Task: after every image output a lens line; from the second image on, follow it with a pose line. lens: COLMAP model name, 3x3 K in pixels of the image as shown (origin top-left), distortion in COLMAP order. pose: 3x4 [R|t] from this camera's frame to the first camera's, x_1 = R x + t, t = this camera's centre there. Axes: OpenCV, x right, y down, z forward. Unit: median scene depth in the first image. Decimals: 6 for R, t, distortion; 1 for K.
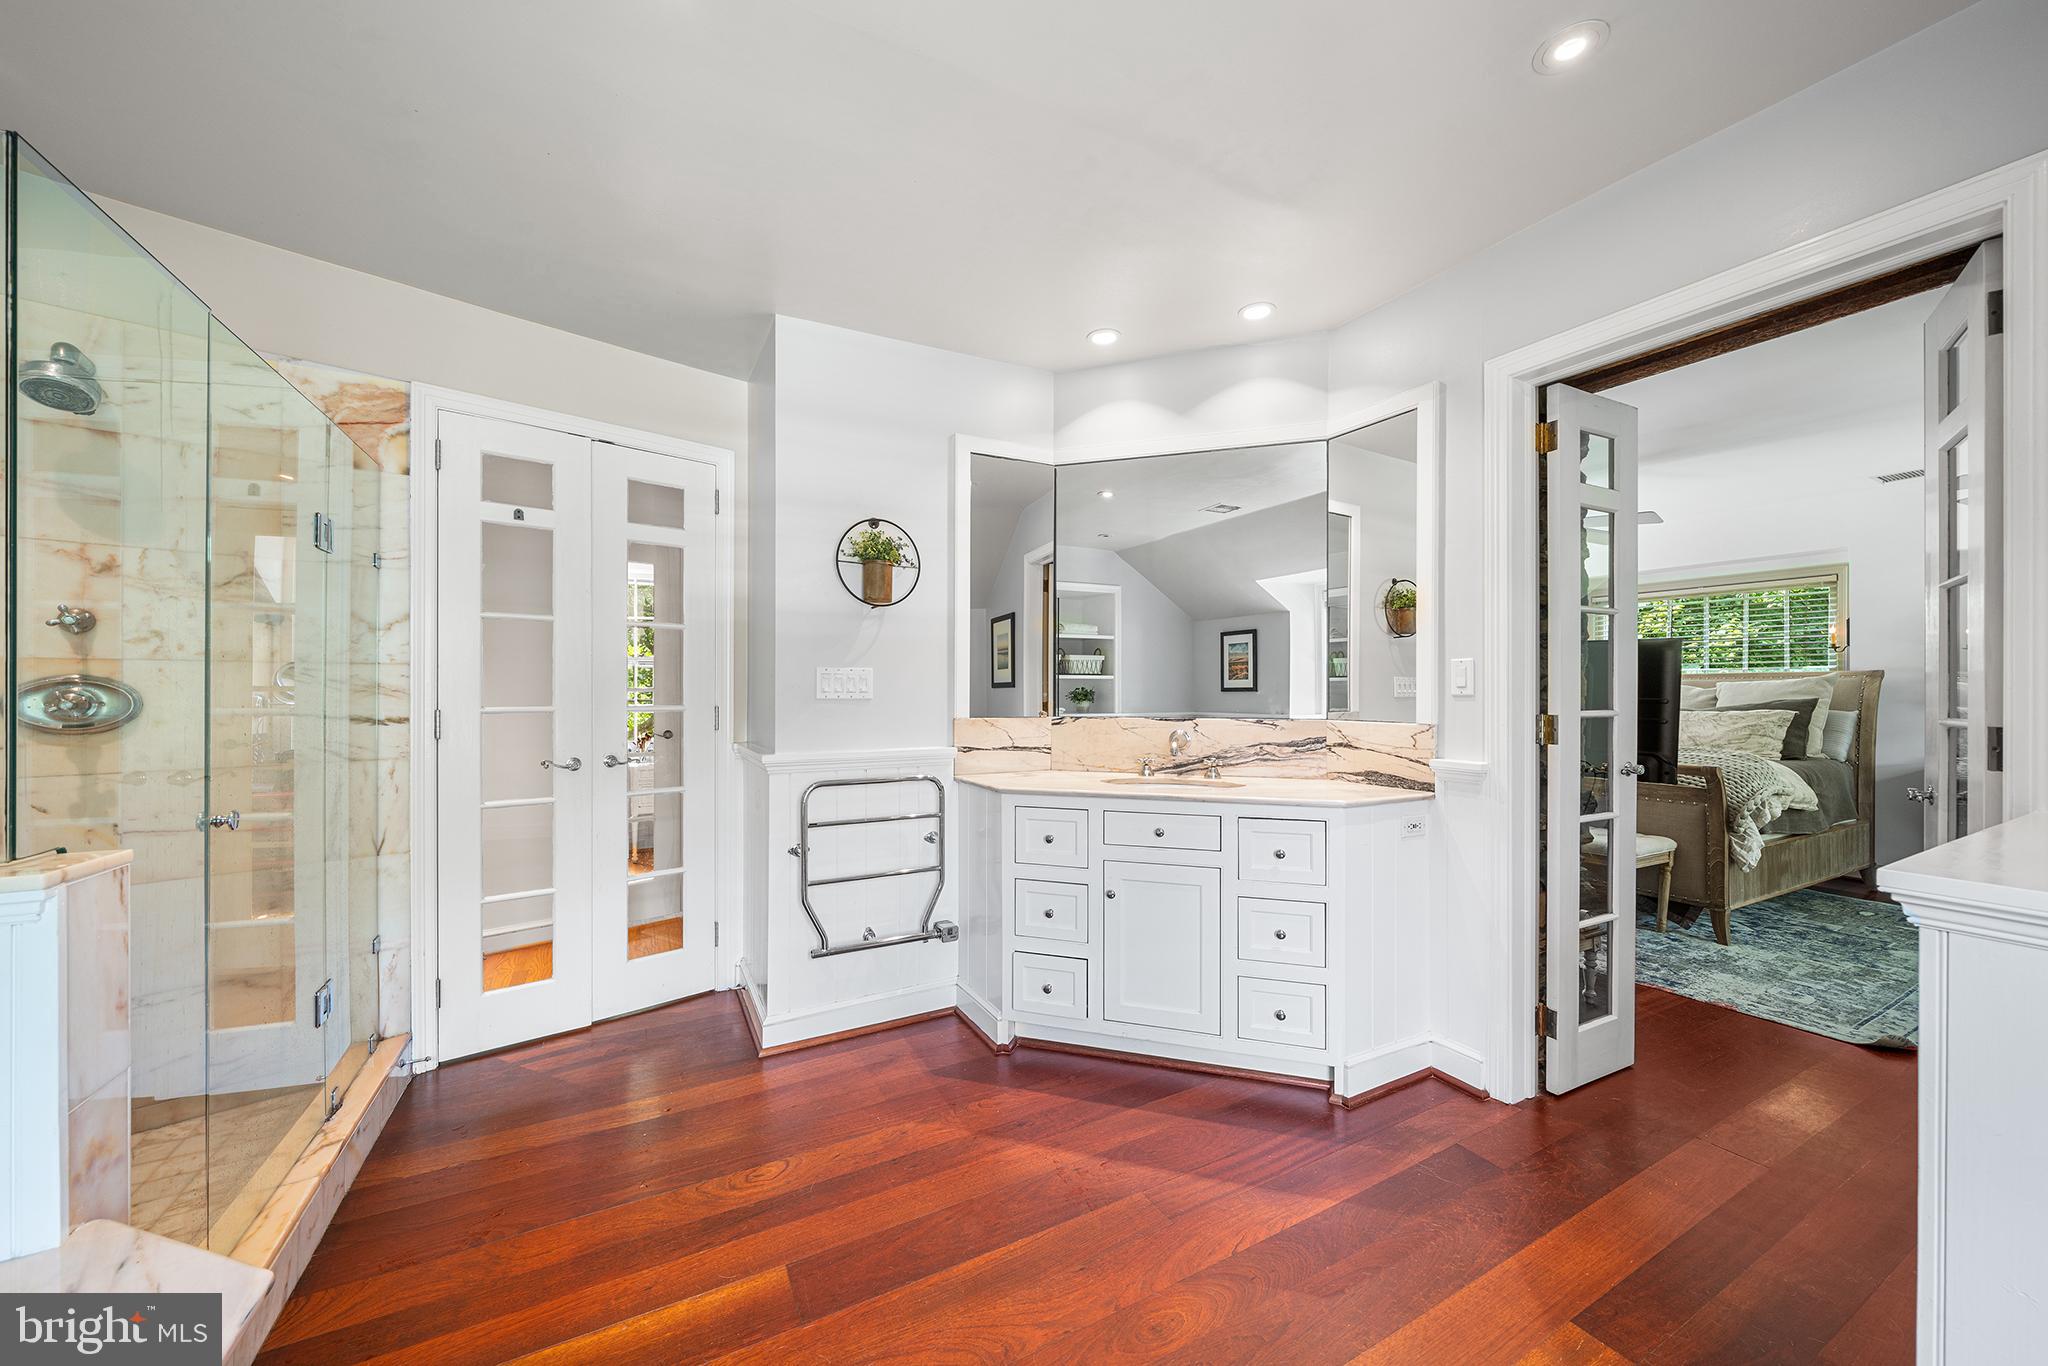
lens RADIAL K [[754.3, 0, 1028.0], [0, 754.3, 689.7], [0, 0, 1]] dist [-0.002843, 0.000126]
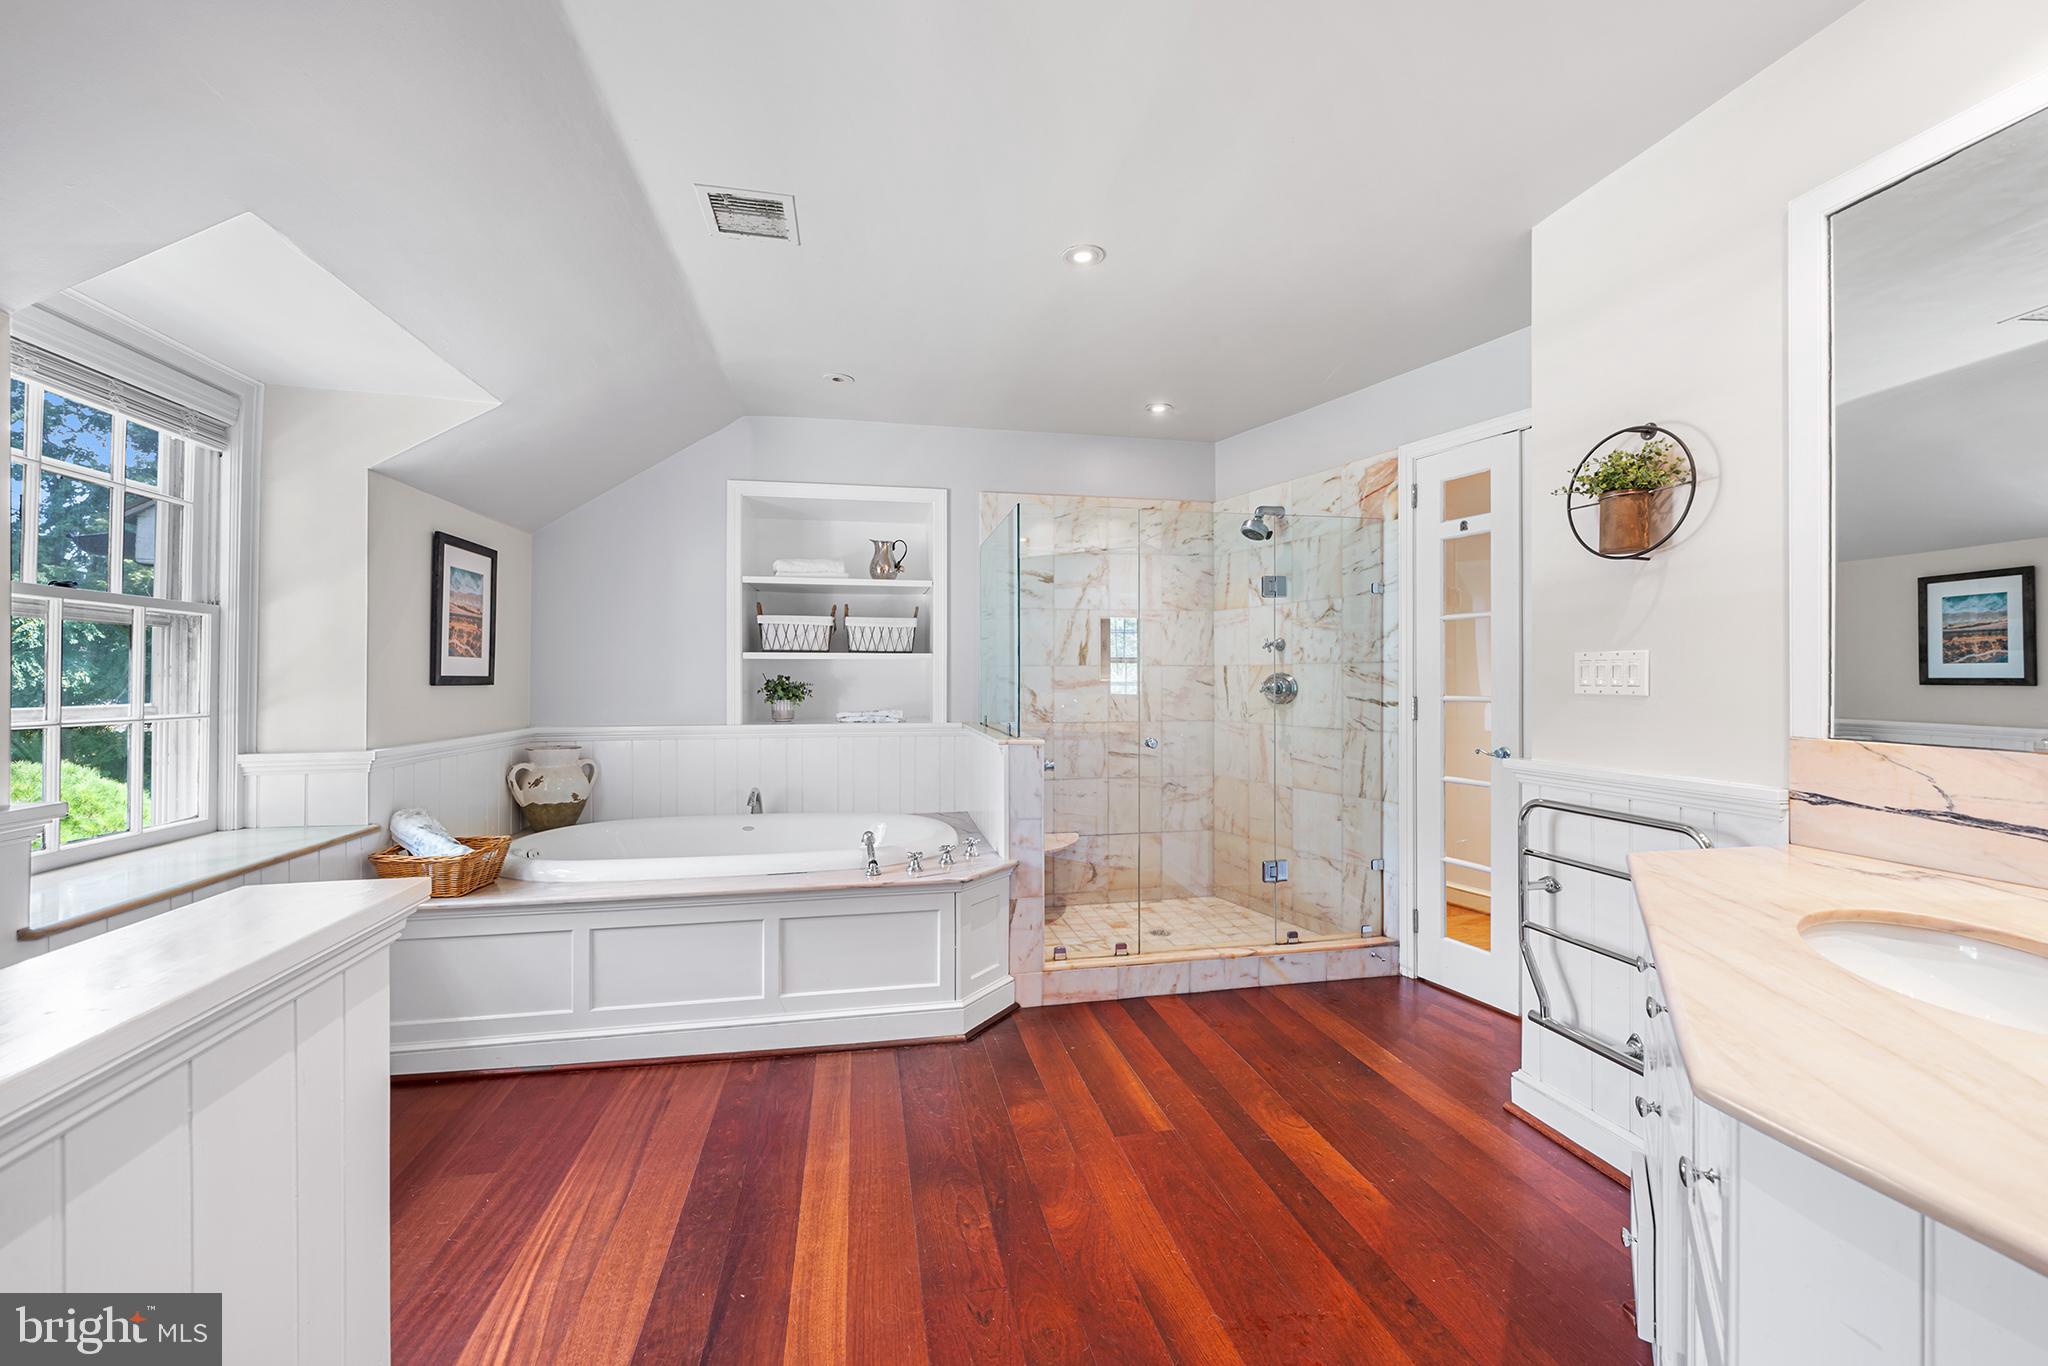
lens RADIAL K [[827.3, 0, 1034.4], [0, 827.3, 671.6], [0, 0, 1]] dist [-0.002950, 0.000651]
pose [[-0.283993, -0.008229, -0.958791, 0.708000], [-0.000197, 0.999964, -0.008523, -0.003335], [0.958826, -0.002231, -0.283984, 0.751000]]
